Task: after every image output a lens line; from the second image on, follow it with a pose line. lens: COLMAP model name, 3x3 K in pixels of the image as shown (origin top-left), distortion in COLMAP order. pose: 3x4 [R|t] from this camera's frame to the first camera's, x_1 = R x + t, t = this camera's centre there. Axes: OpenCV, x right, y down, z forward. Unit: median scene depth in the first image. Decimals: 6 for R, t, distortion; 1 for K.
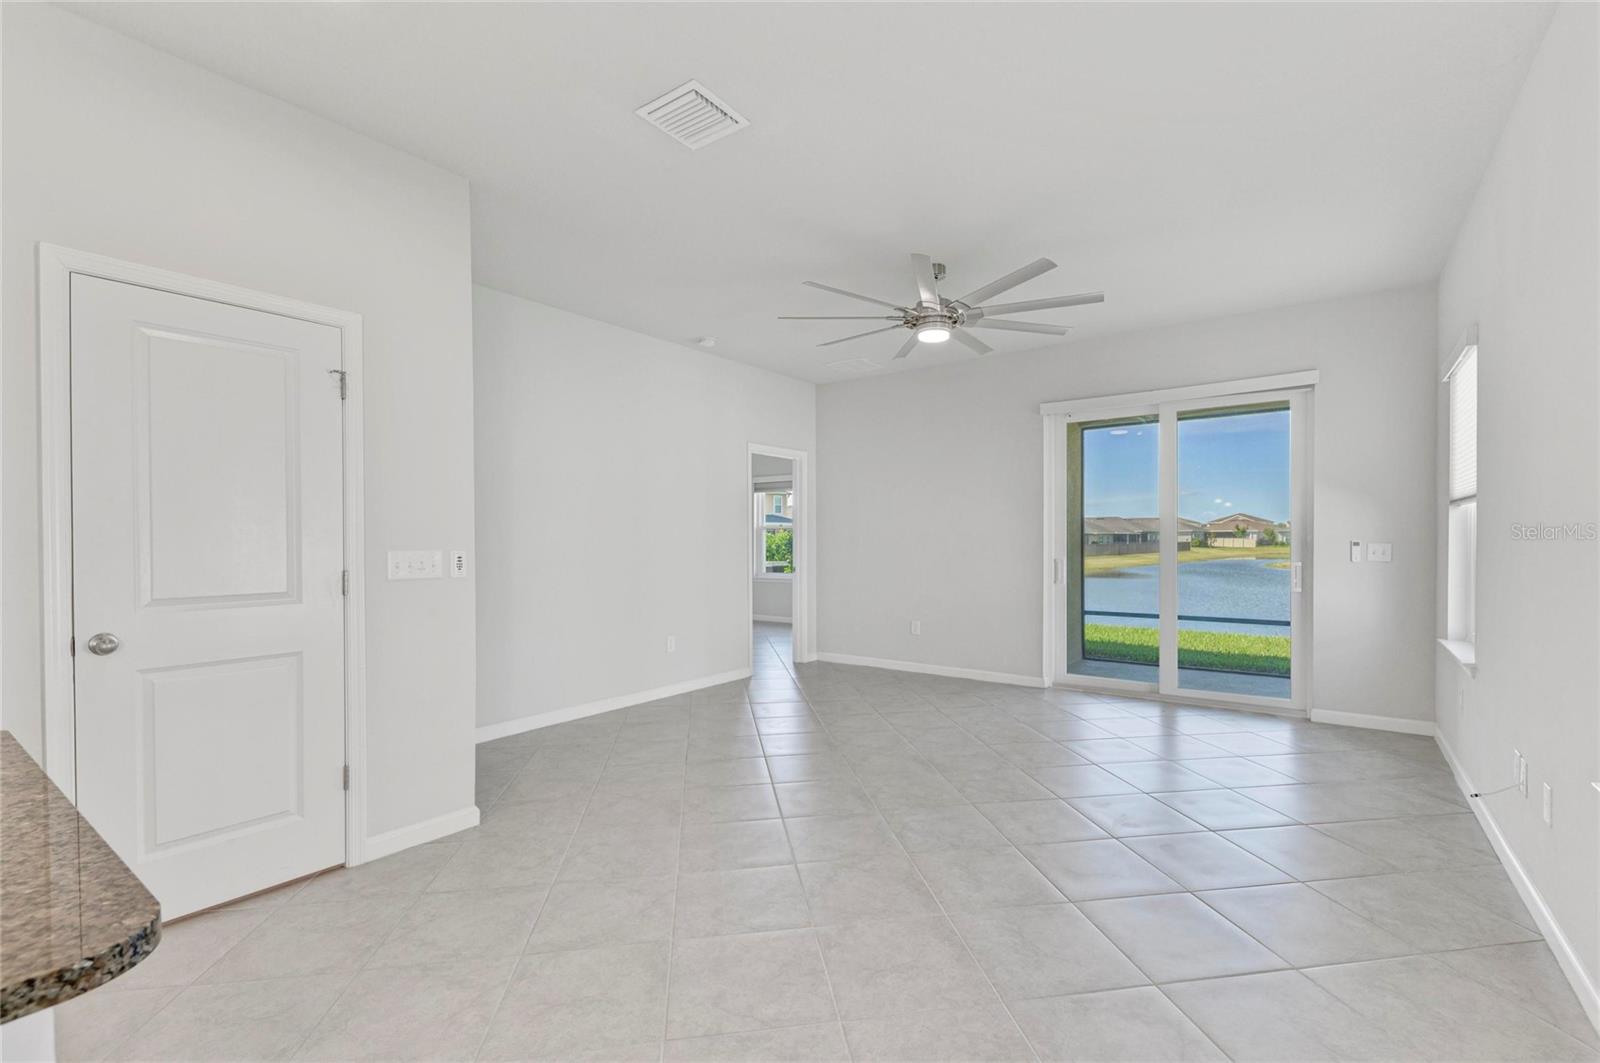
lens RADIAL K [[700.9, 0, 809.1], [0, 700.9, 542.0], [0, 0, 1]] dist [-0.000728, -0.000069]
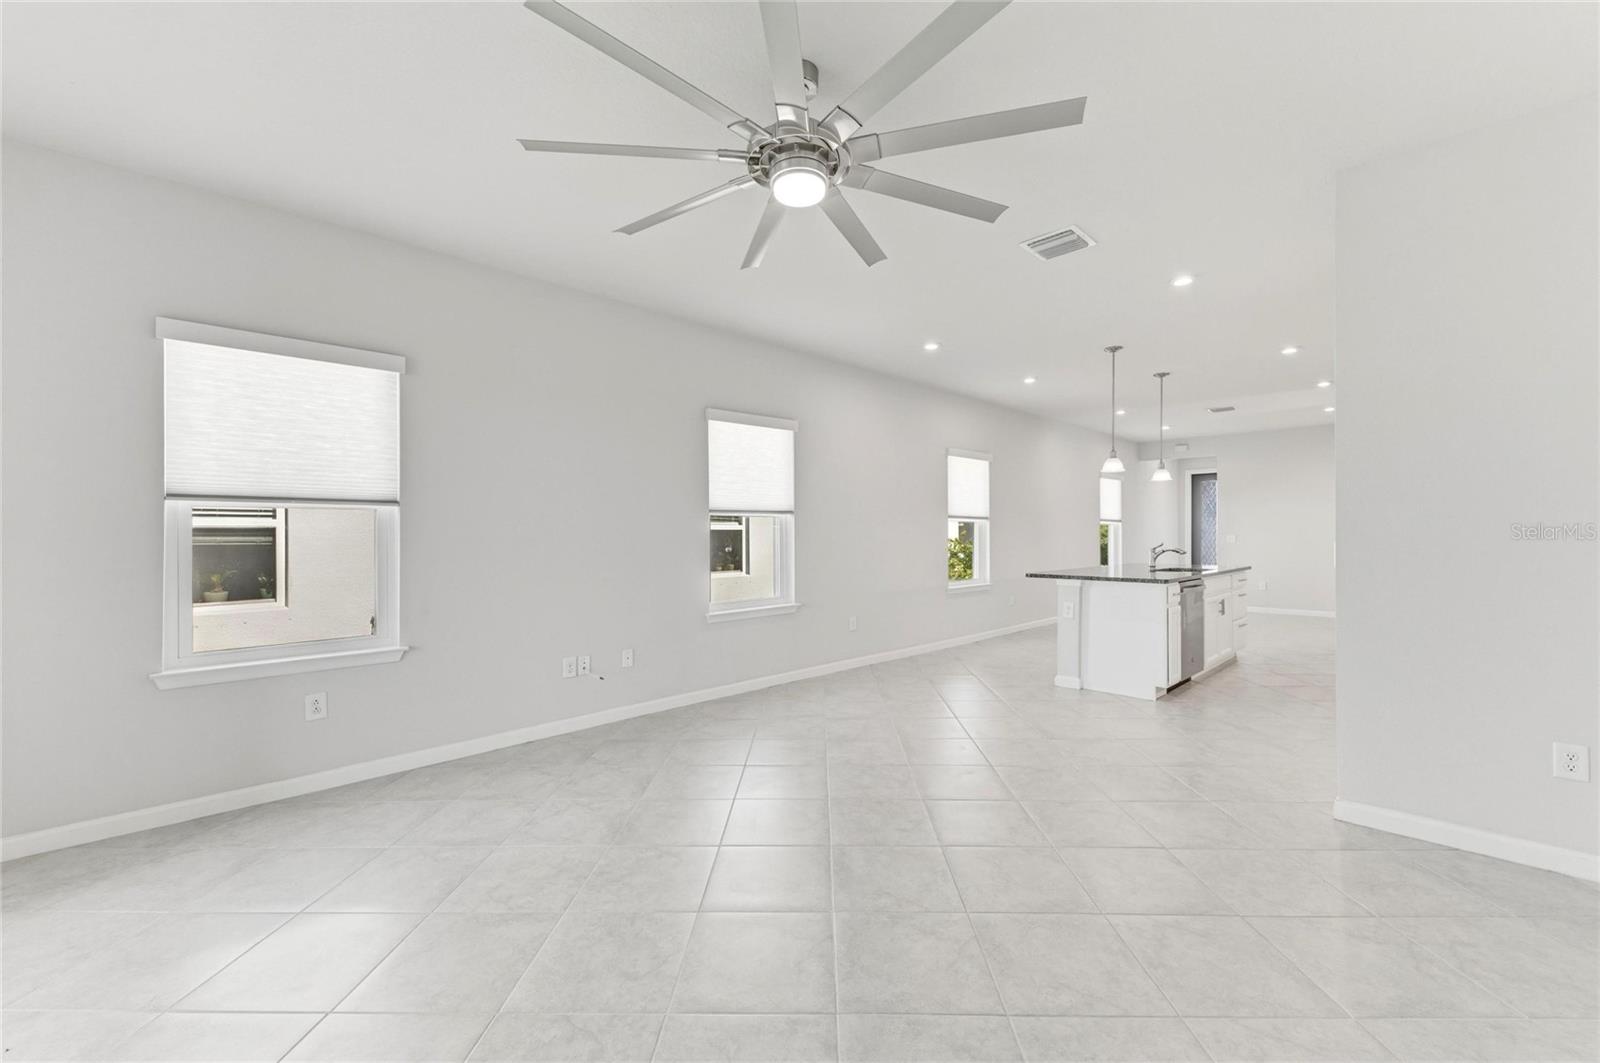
lens RADIAL K [[635.1, 0, 808.6], [0, 635.1, 537.9], [0, 0, 1]] dist [0.011745, -0.004222]
pose [[-0.986190, 0.009102, 0.165369, 0.065350], [0.010677, 0.999906, 0.008633, -0.006045], [-0.165275, 0.010279, -0.986194, 1.180506]]
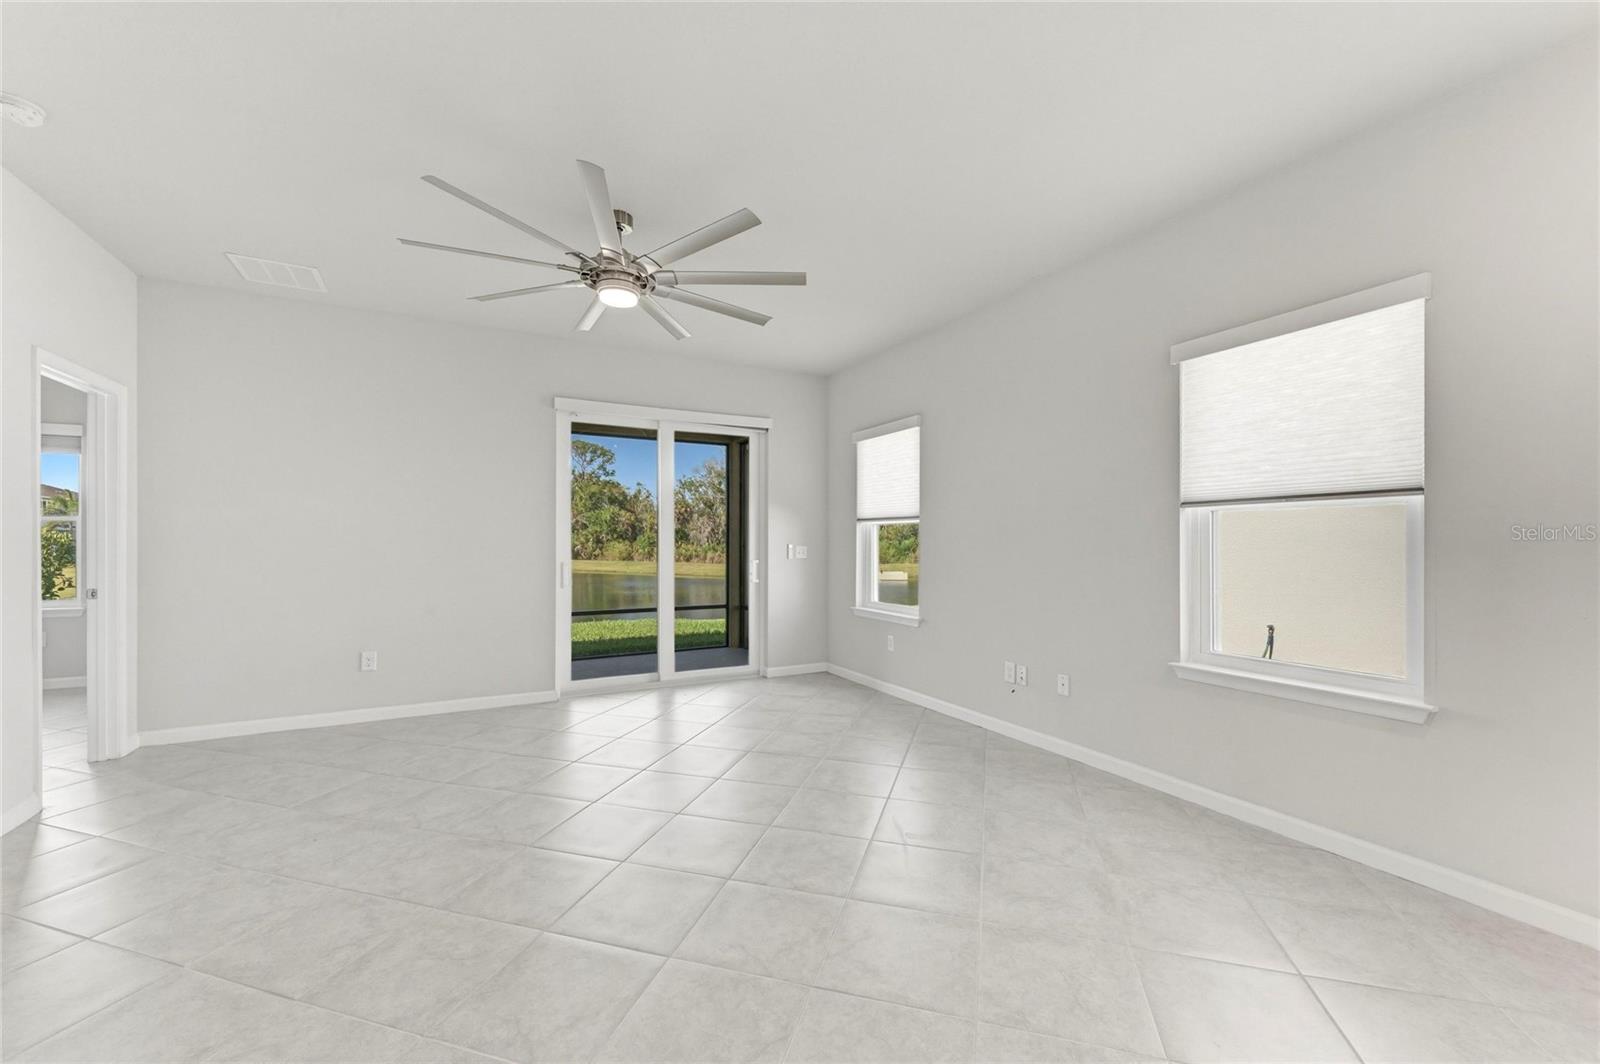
lens RADIAL K [[630.2, 0, 810.1], [0, 630.2, 541.9], [0, 0, 1]] dist [-0.000292, -0.000399]
pose [[0.422626, 0.004114, 0.906295, -0.313999], [-0.000422, 0.999990, -0.004343, -0.000362], [-0.906304, 0.001453, 0.422623, 0.369560]]
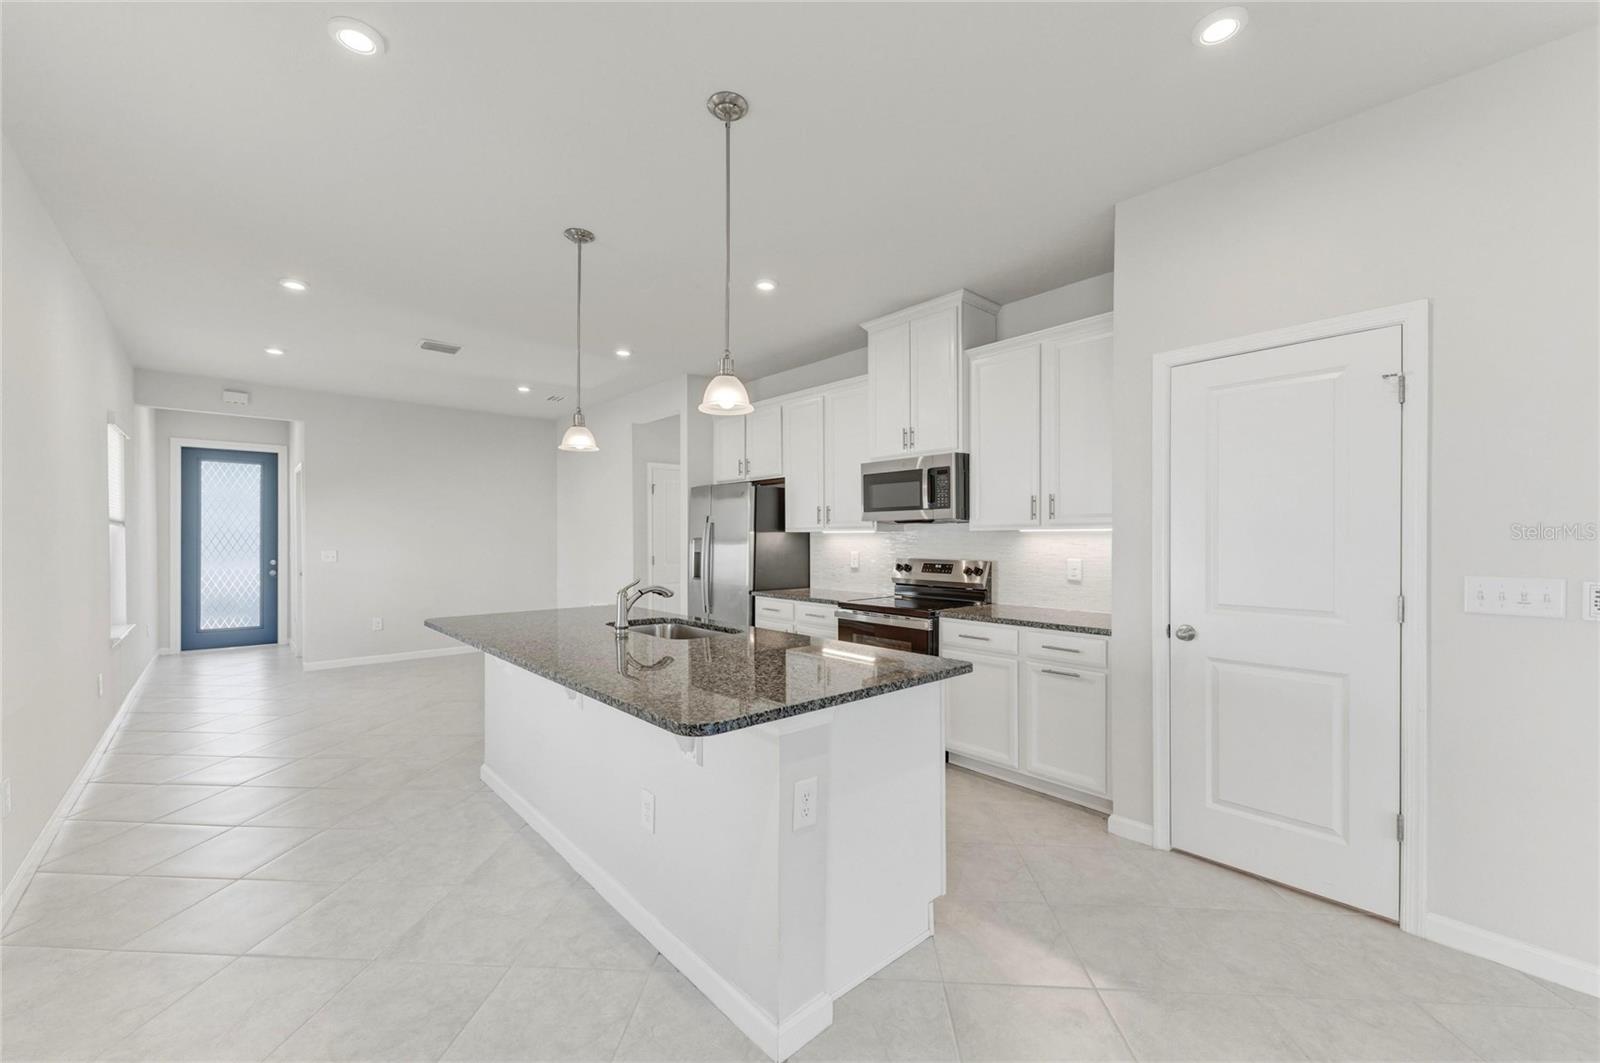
lens RADIAL K [[637.7, 0, 802.0], [0, 637.7, 542.3], [0, 0, 1]] dist [-0.000342, -0.000298]
pose [[-0.203563, 0.010992, -0.979000, 0.144634], [-0.003334, 0.999923, 0.011920, -0.017559], [0.979056, 0.005691, -0.203511, 0.209450]]
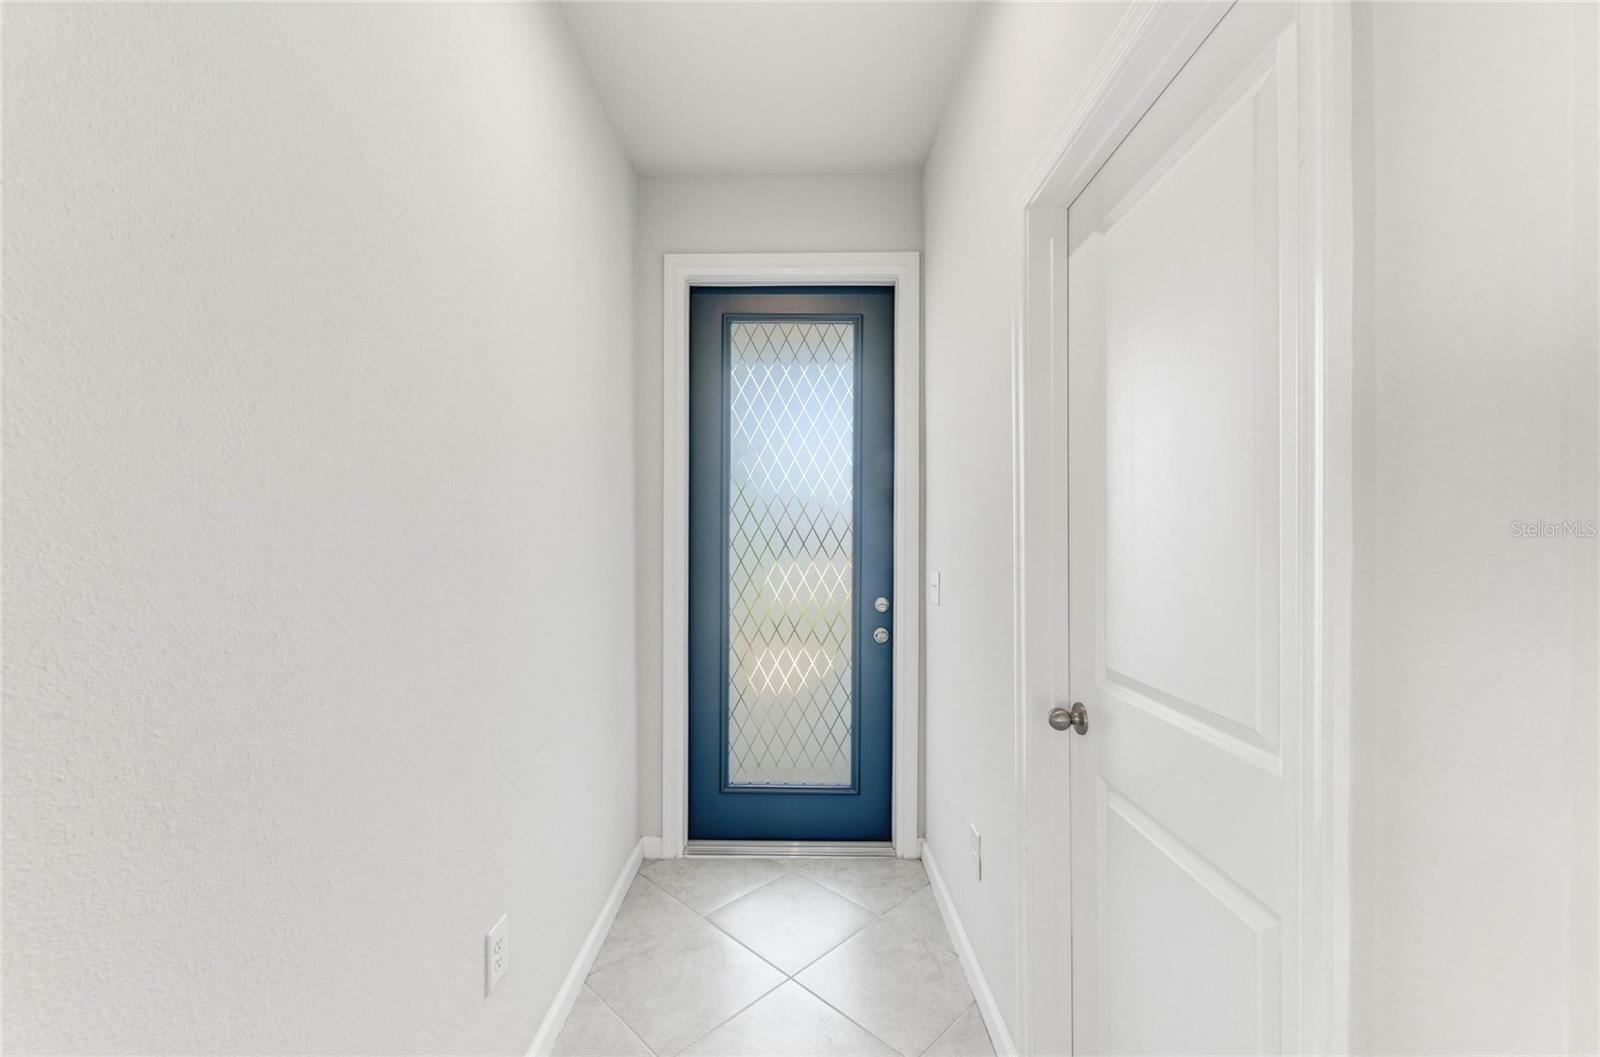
lens RADIAL K [[636.9, 0, 807.7], [0, 636.9, 538.7], [0, 0, 1]] dist [0.005525, -0.000500]
pose [[-0.801604, 0.005684, -0.597829, -0.726380], [0.003109, 0.999981, 0.005339, -0.004281], [0.597848, 0.002421, -0.801606, -0.953801]]
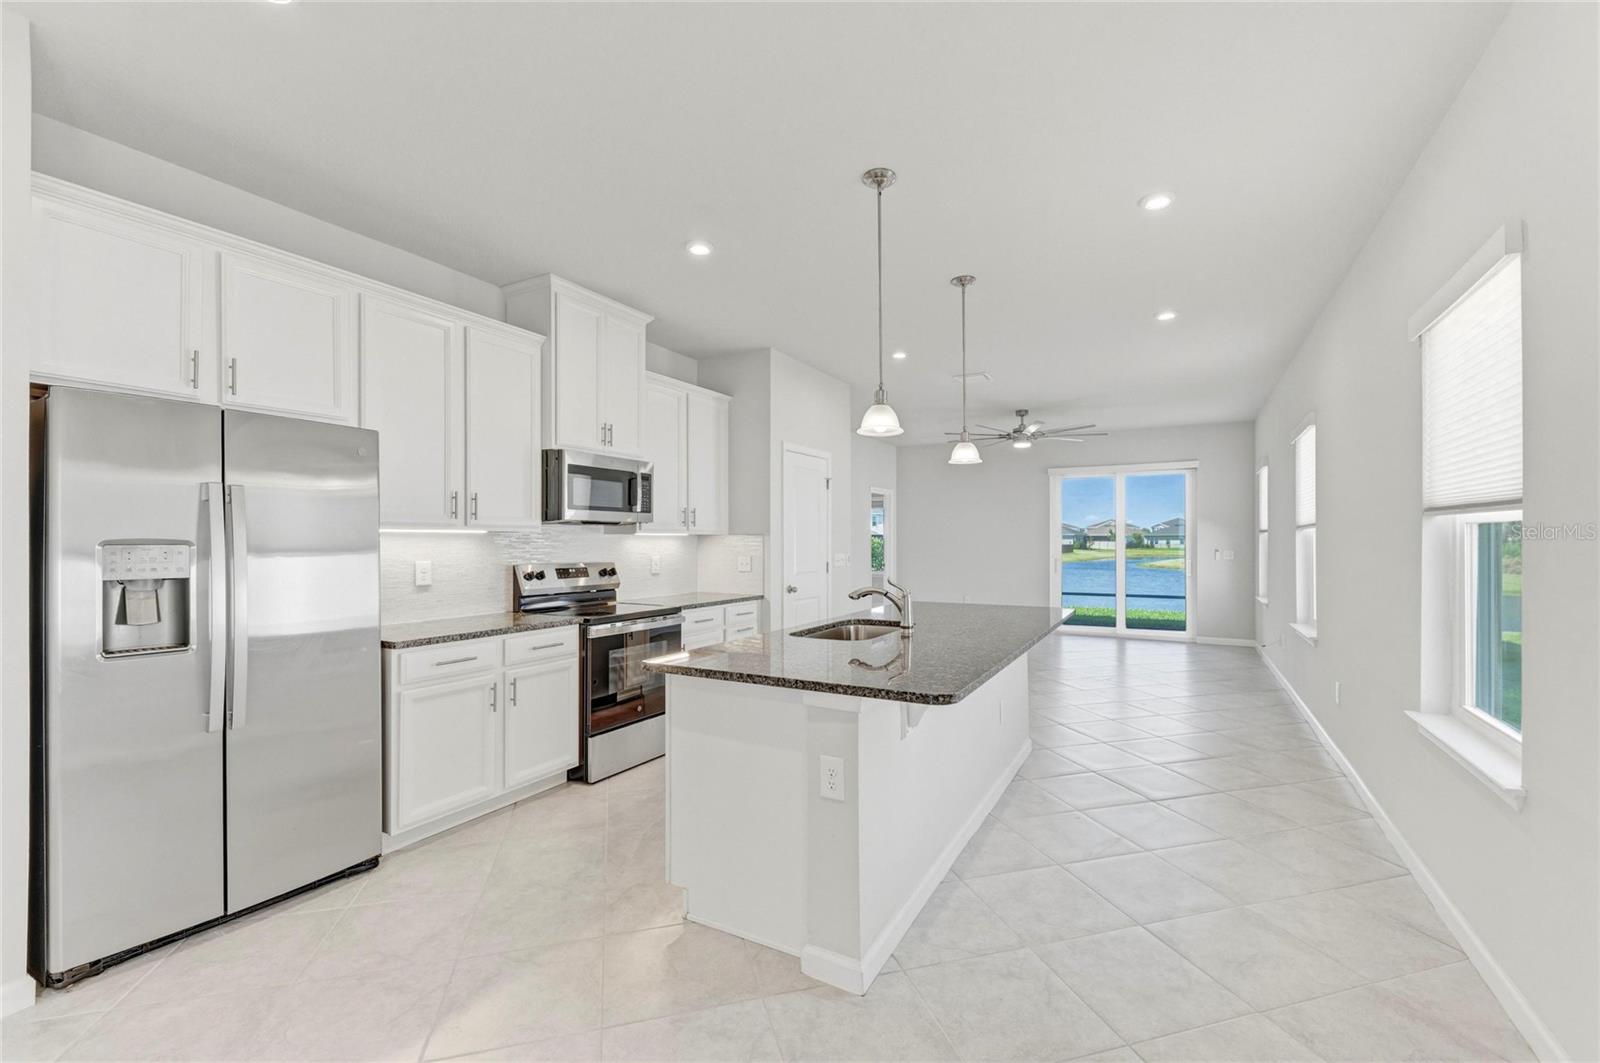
lens RADIAL K [[669.3, 0, 806.9], [0, 669.3, 540.7], [0, 0, 1]] dist [0.001795, 0.000088]
pose [[0.992145, 0.003920, 0.125031, -0.511244], [-0.003436, 0.999986, -0.004083, -0.011328], [-0.125046, 0.003621, 0.992144, -0.615298]]
